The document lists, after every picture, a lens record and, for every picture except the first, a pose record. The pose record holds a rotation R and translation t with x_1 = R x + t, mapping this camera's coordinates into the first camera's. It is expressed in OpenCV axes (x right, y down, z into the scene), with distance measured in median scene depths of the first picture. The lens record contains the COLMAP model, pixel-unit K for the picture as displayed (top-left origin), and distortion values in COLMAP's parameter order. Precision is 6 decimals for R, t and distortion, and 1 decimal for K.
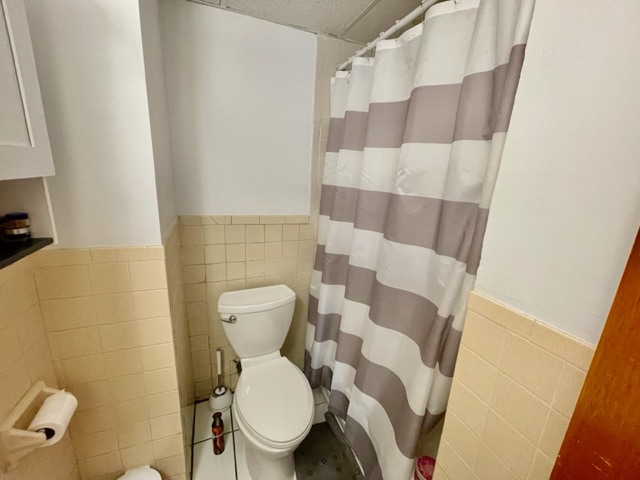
lens RADIAL K [[258.8, 0, 322.6], [0, 258.8, 236.6], [0, 0, 1]] dist [-0.005874, 0.000825]
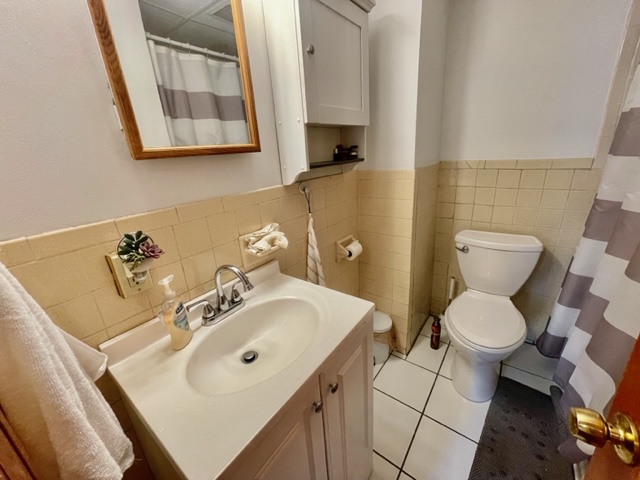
lens RADIAL K [[258.8, 0, 321.6], [0, 258.8, 240.1], [0, 0, 1]] dist [-0.005874, 0.000825]
pose [[0.496405, 0.187383, -0.847626, 0.301581], [-0.118106, 0.981924, 0.147904, 0.178327], [0.860019, 0.026689, 0.509563, -0.149146]]
